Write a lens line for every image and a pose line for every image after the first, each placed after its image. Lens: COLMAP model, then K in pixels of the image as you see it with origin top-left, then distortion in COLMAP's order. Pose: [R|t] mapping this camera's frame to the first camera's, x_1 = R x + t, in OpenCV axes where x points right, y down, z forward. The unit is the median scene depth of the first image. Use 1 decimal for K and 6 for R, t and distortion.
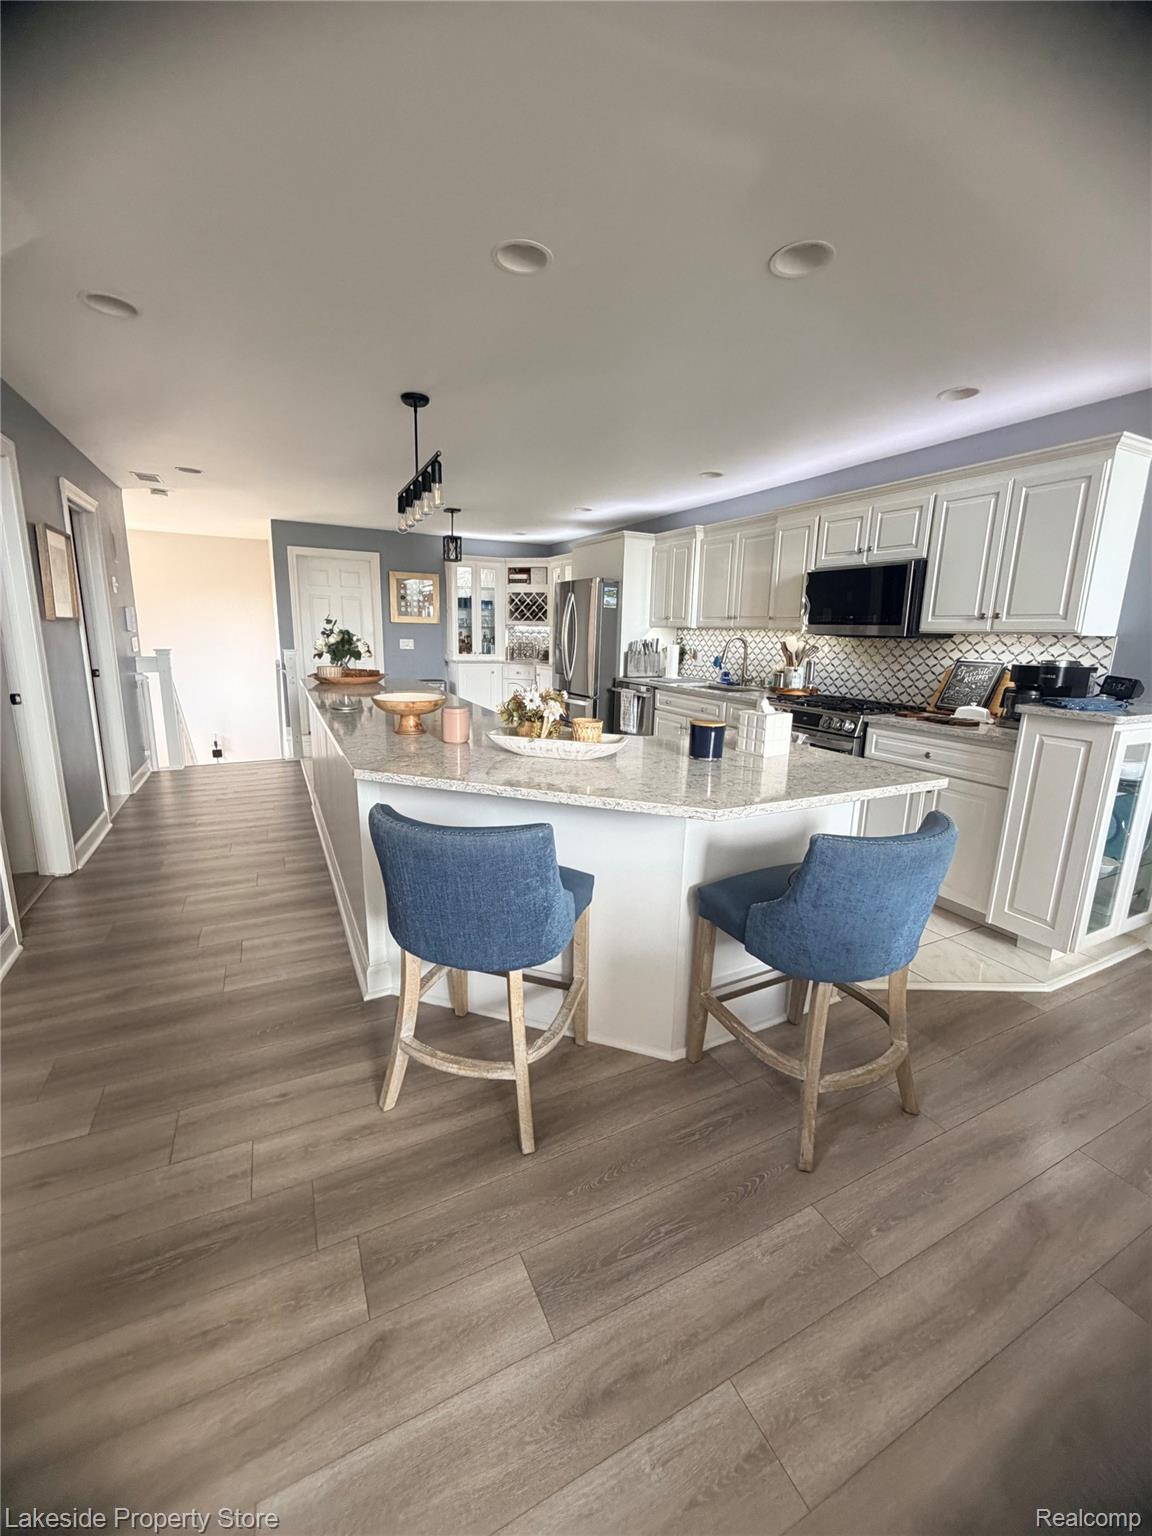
lens RADIAL K [[613.4, 0, 575.8], [0, 613.4, 759.9], [0, 0, 1]] dist [0.003109, -0.001088]
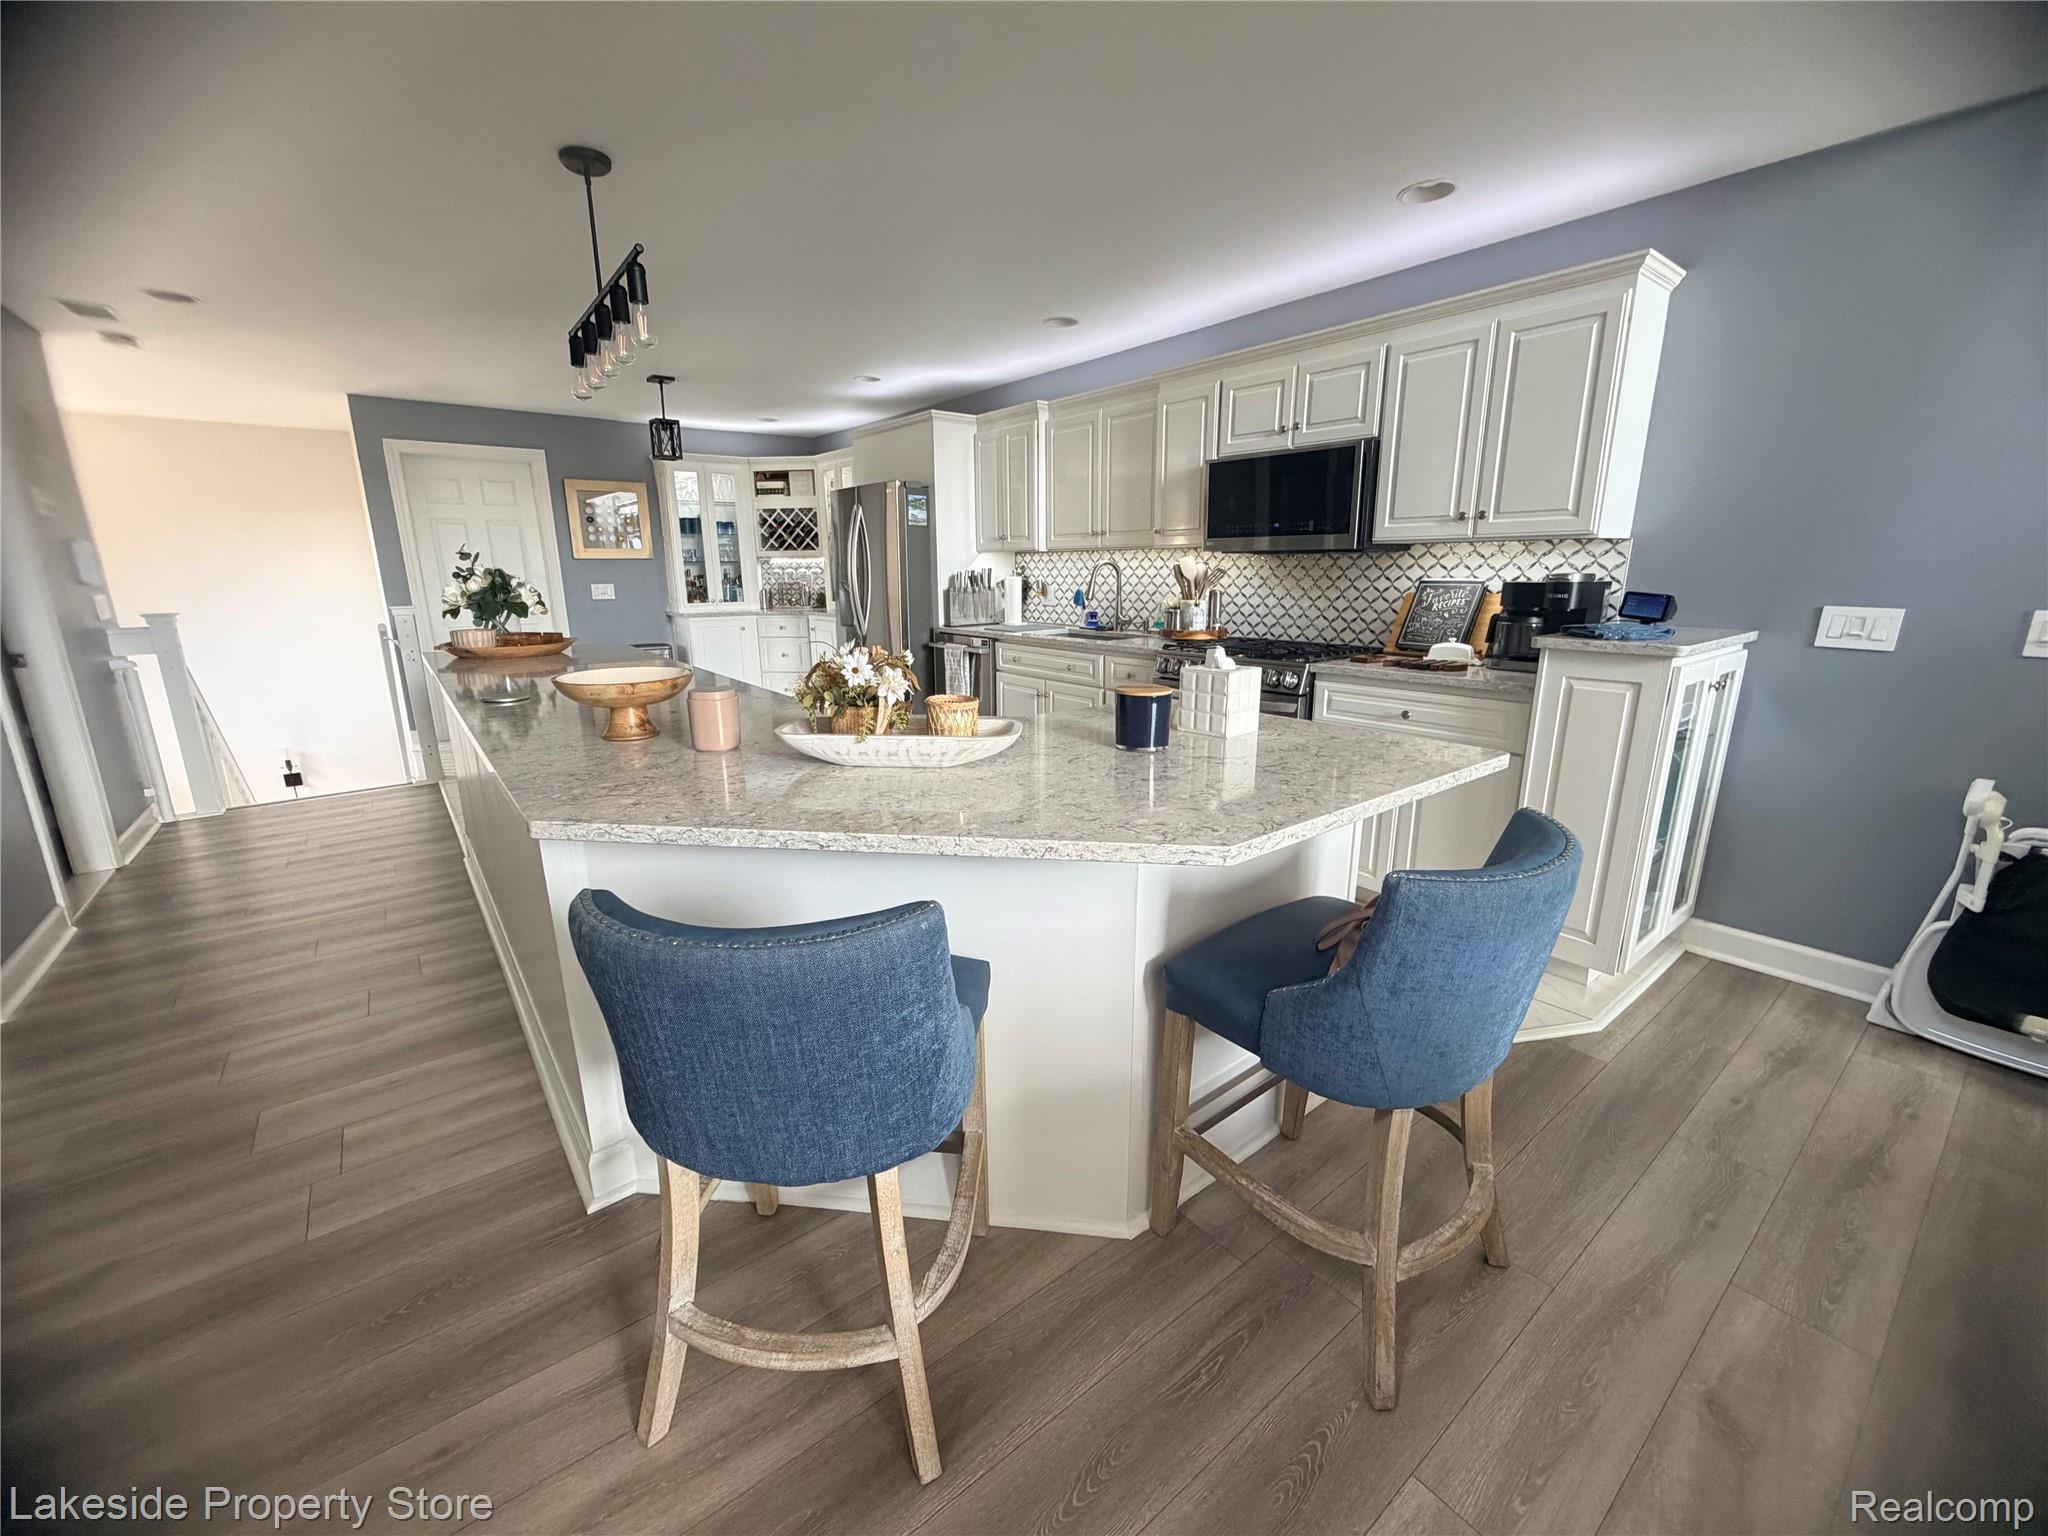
lens RADIAL K [[817.9, 0, 1012.8], [0, 817.9, 766.8], [0, 0, 1]] dist [0.003109, -0.001088]
pose [[0.980669, -0.077140, 0.179825, -0.050011], [0.070804, 0.996631, 0.041403, -0.019317], [-0.182413, -0.027870, 0.982827, 0.151806]]
